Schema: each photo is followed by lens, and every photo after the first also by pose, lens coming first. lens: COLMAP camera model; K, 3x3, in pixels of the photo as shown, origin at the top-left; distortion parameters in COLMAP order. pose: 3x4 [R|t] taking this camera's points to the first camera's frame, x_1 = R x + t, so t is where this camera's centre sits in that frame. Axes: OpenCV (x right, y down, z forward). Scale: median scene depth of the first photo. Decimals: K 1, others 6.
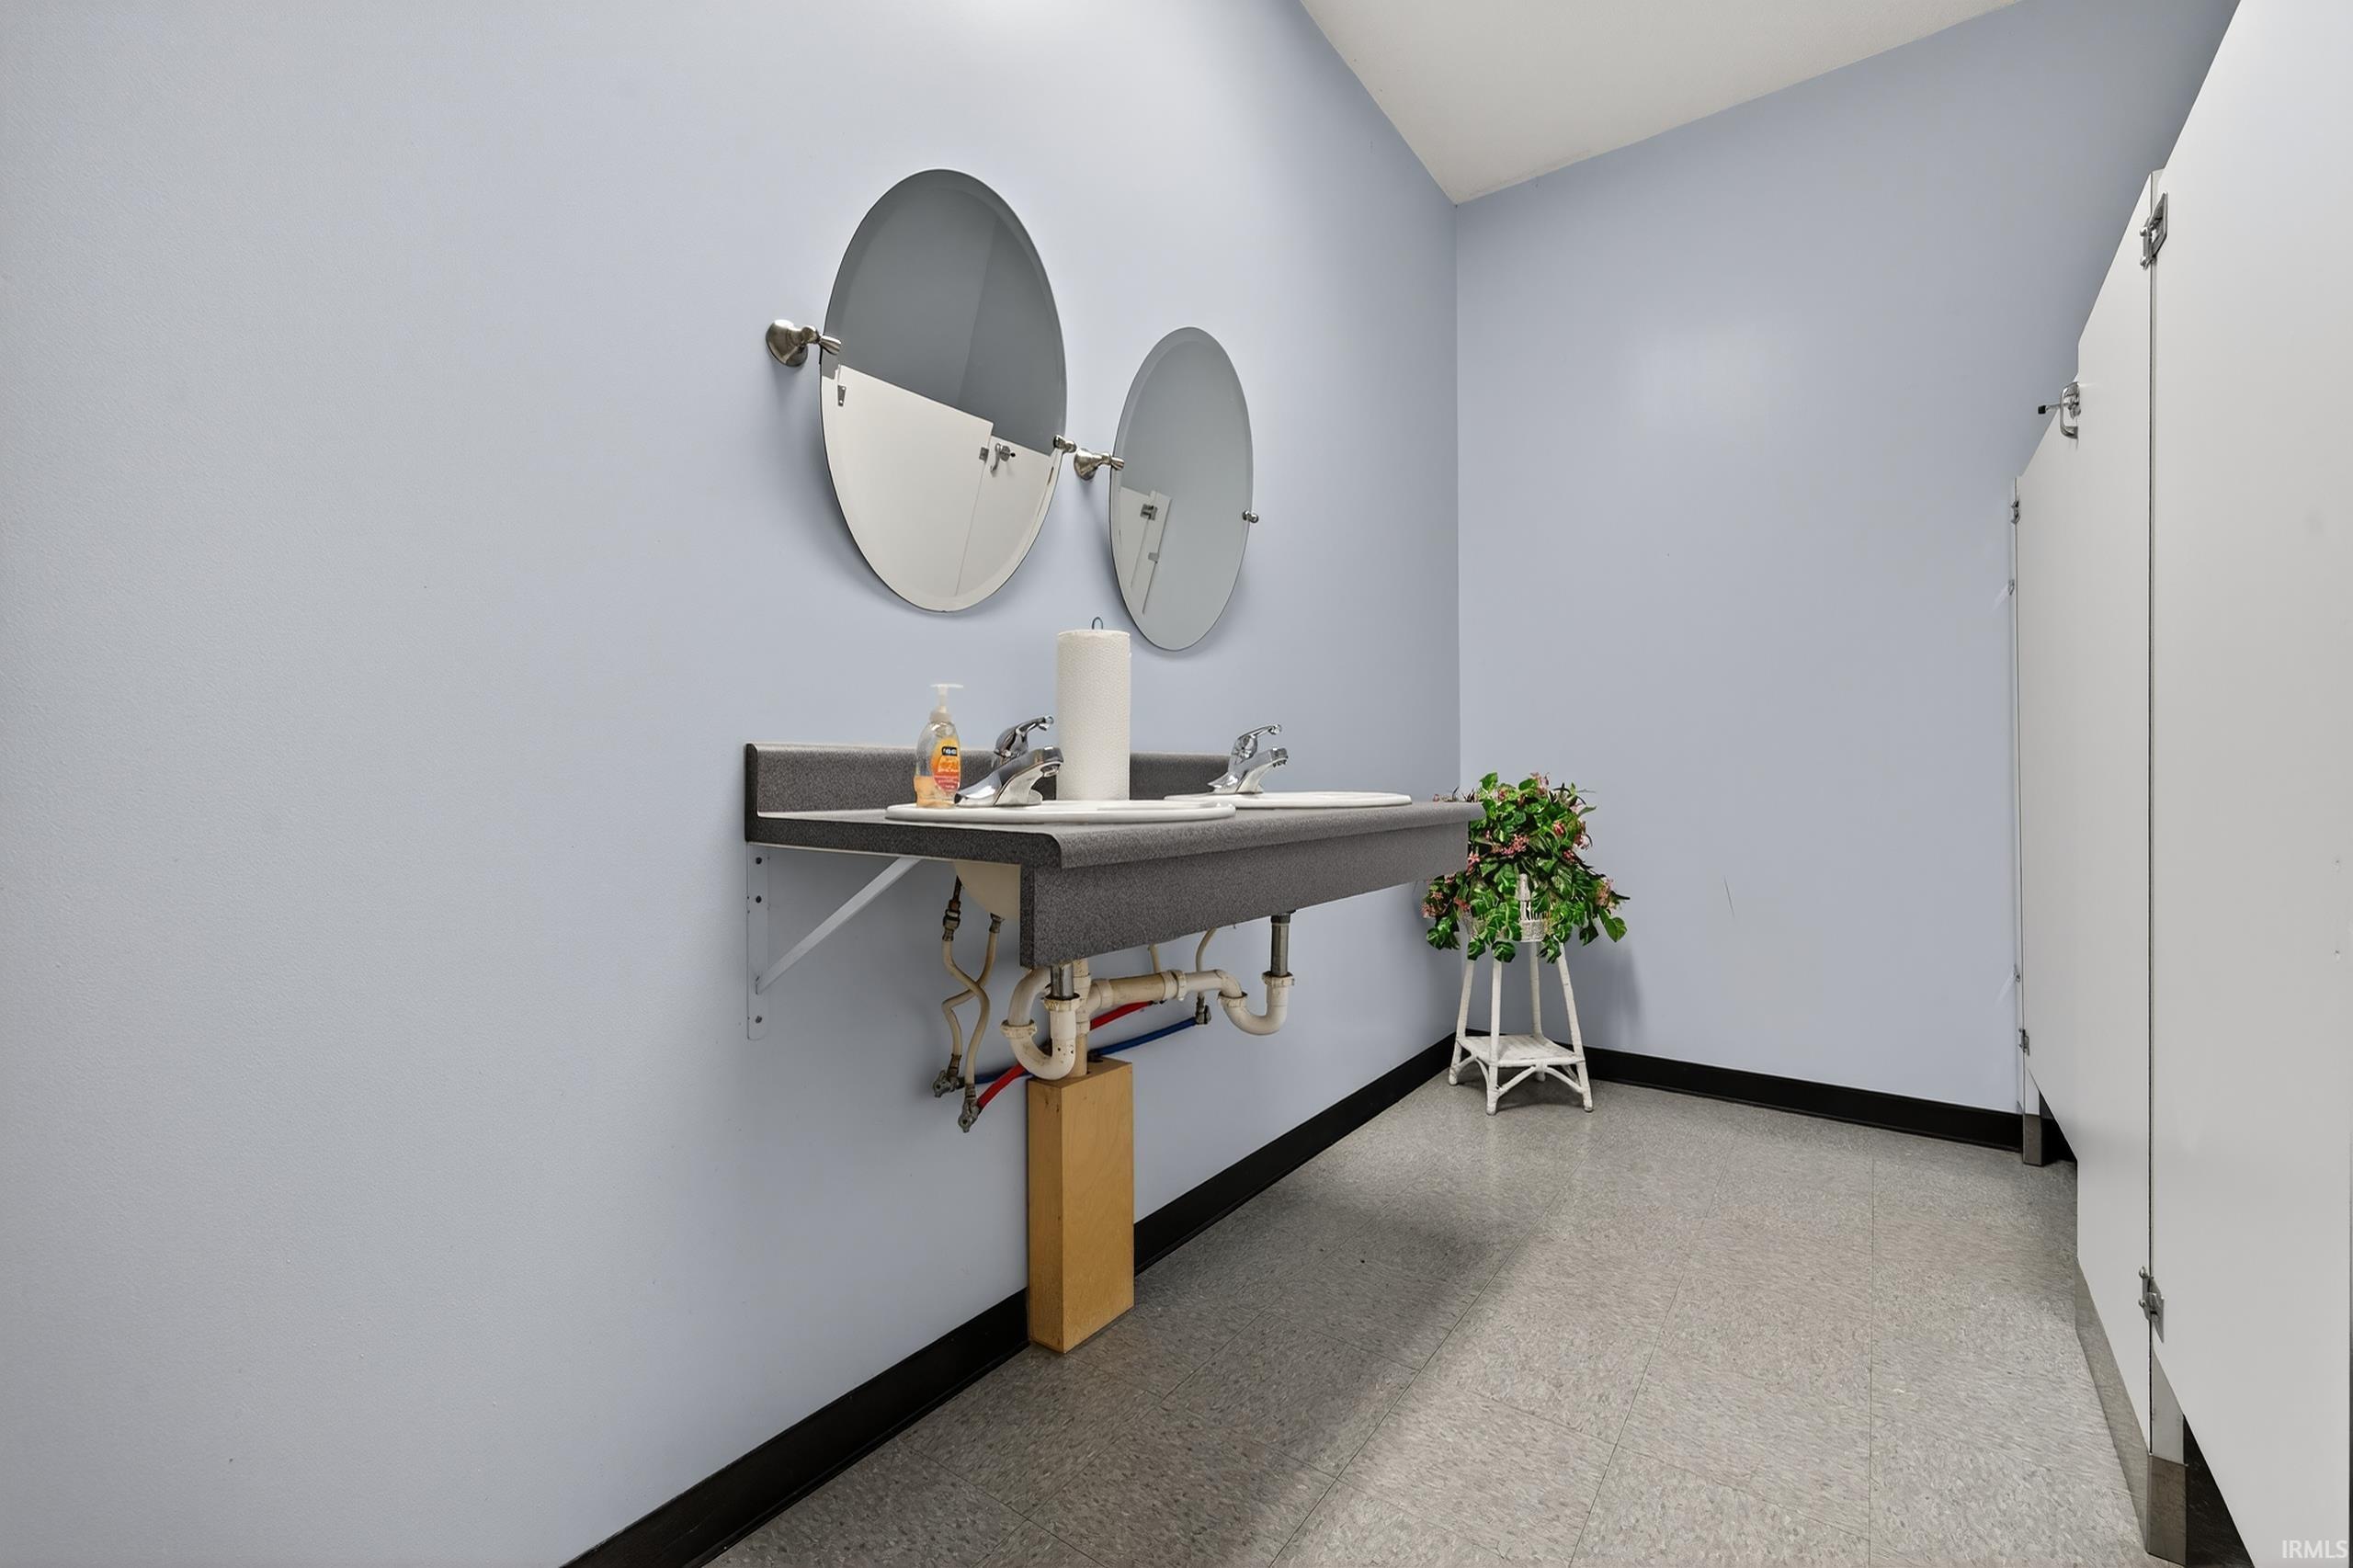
lens RADIAL K [[967.0, 0, 1181.9], [0, 967.0, 781.5], [0, 0, 1]] dist [-0.002496, 0.000041]
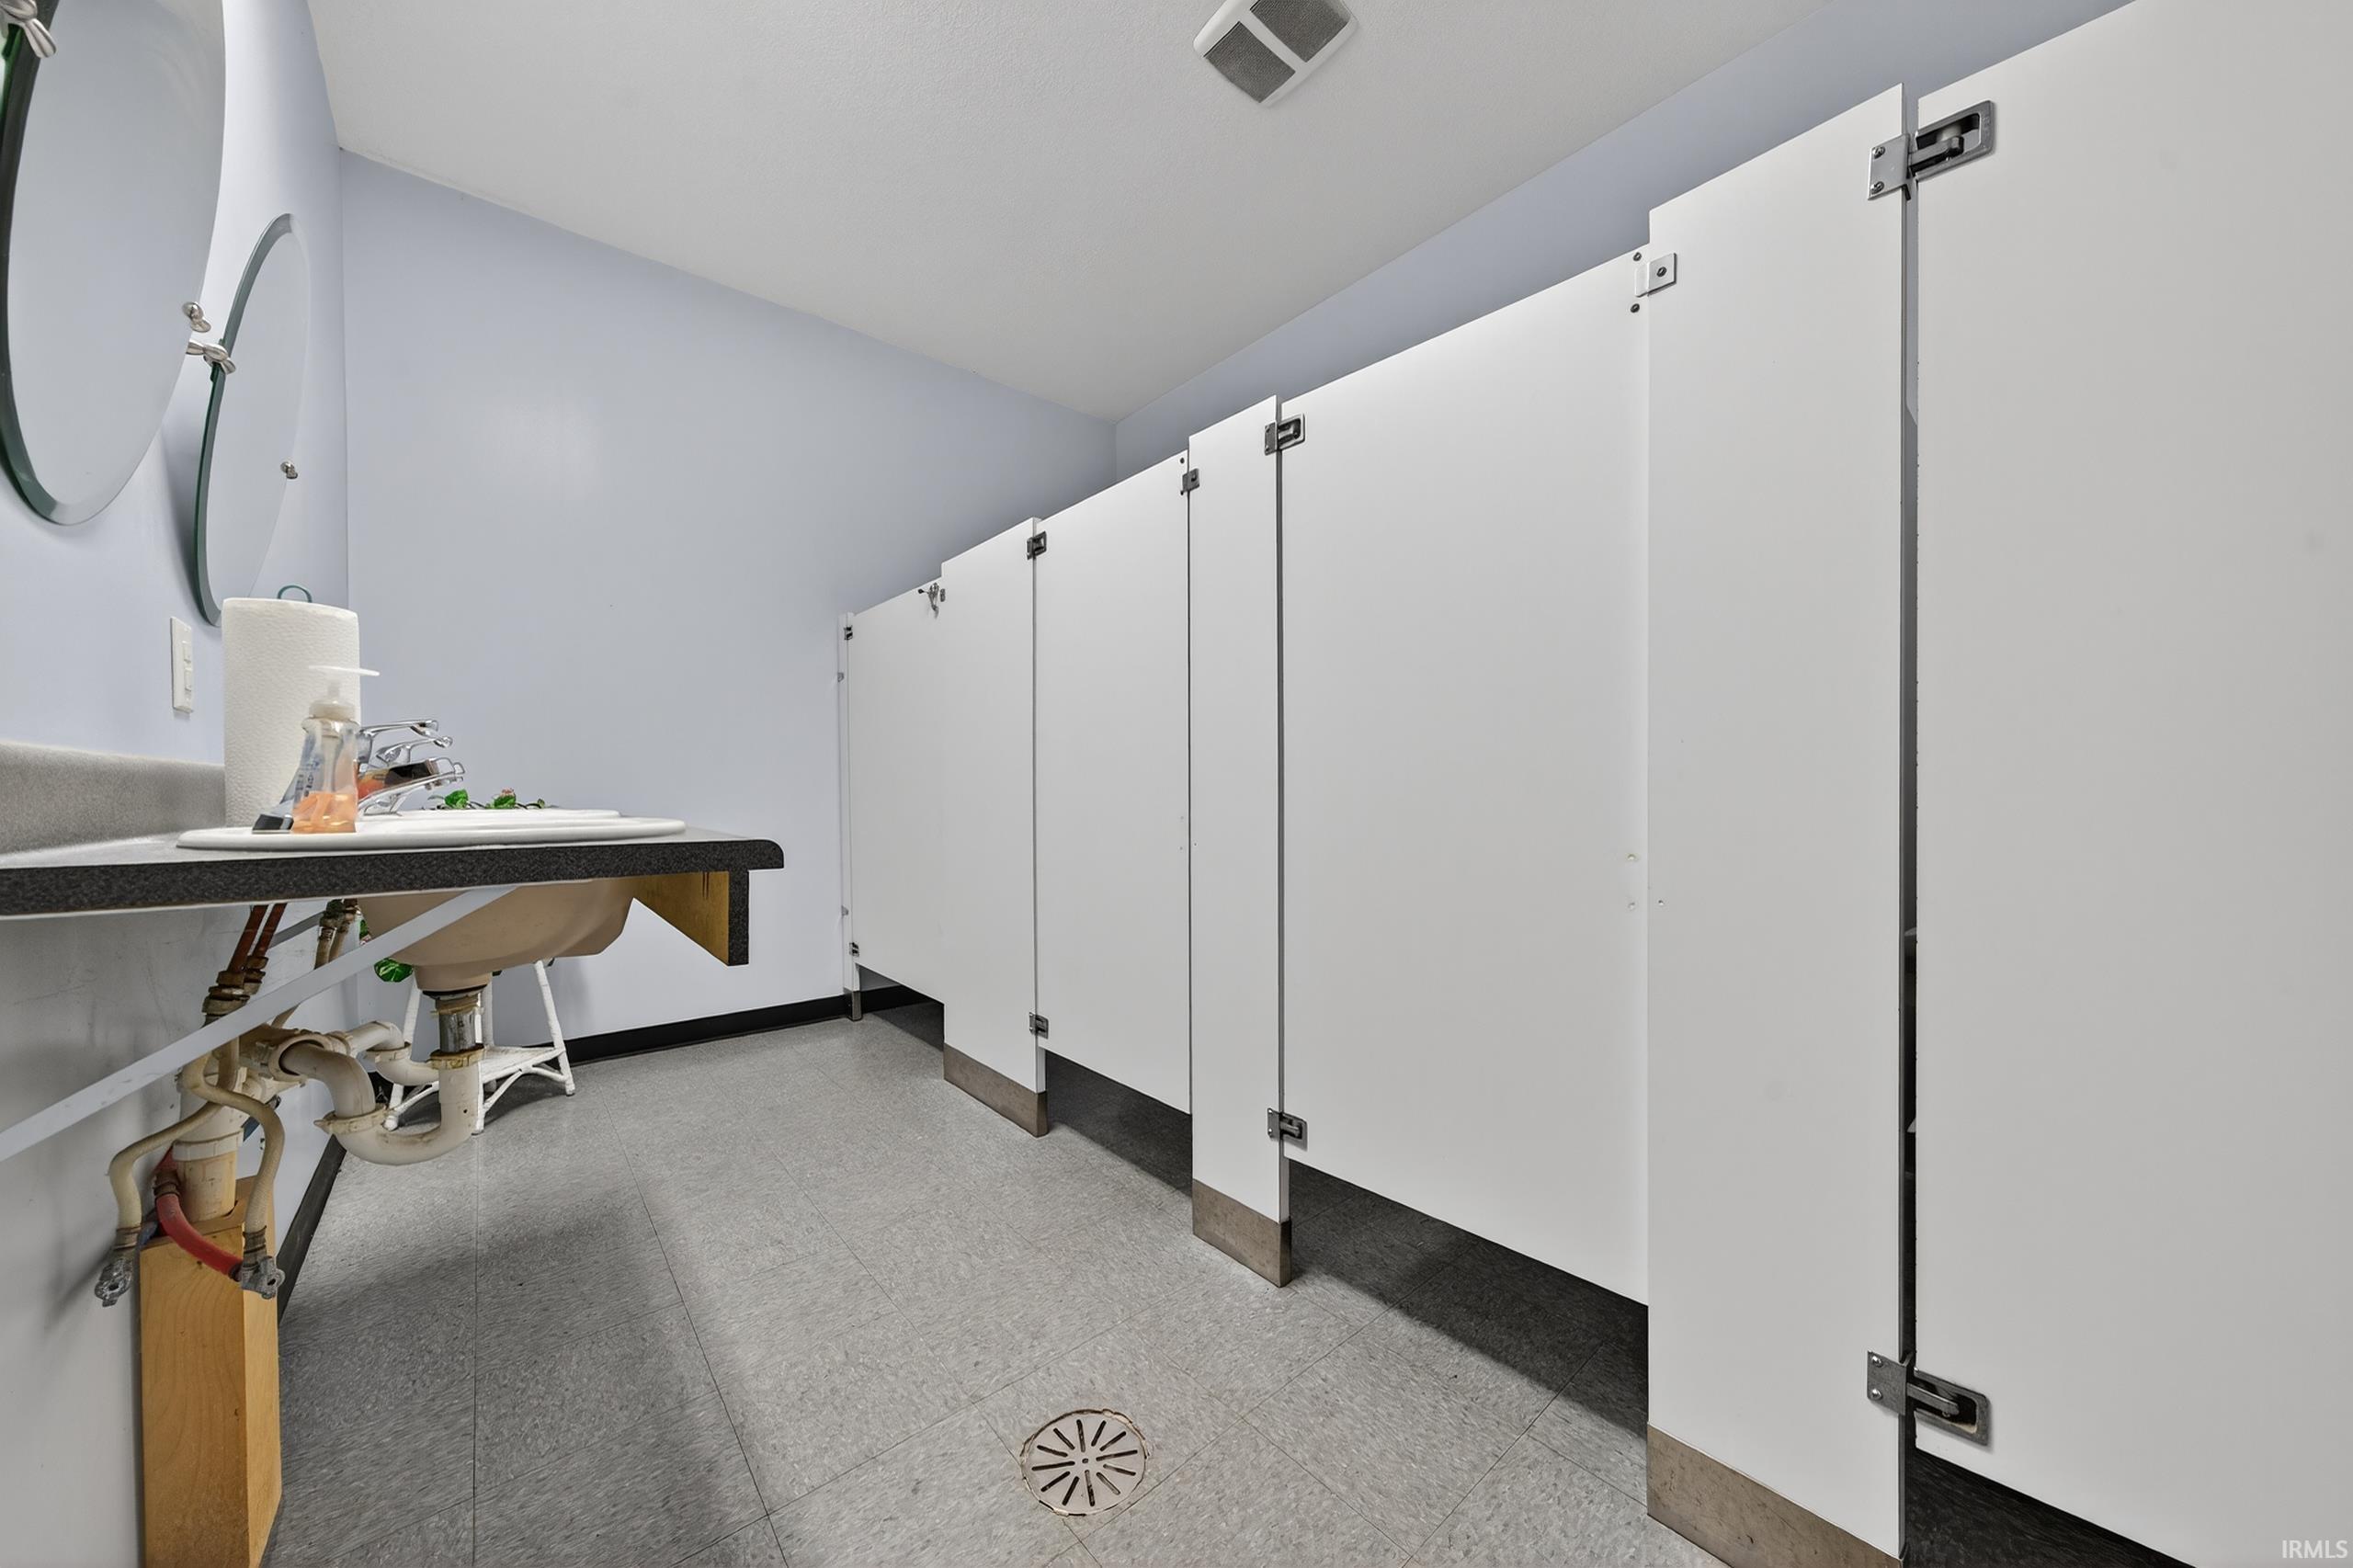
lens RADIAL K [[801.3, 0, 1179.1], [0, 801.3, 788.8], [0, 0, 1]] dist [0.000475, 0.000006]
pose [[0.223533, 0.001475, 0.974695, -0.345143], [0.010996, 0.999931, -0.004035, 0.000894], [-0.974634, 0.011620, 0.223501, 0.117212]]
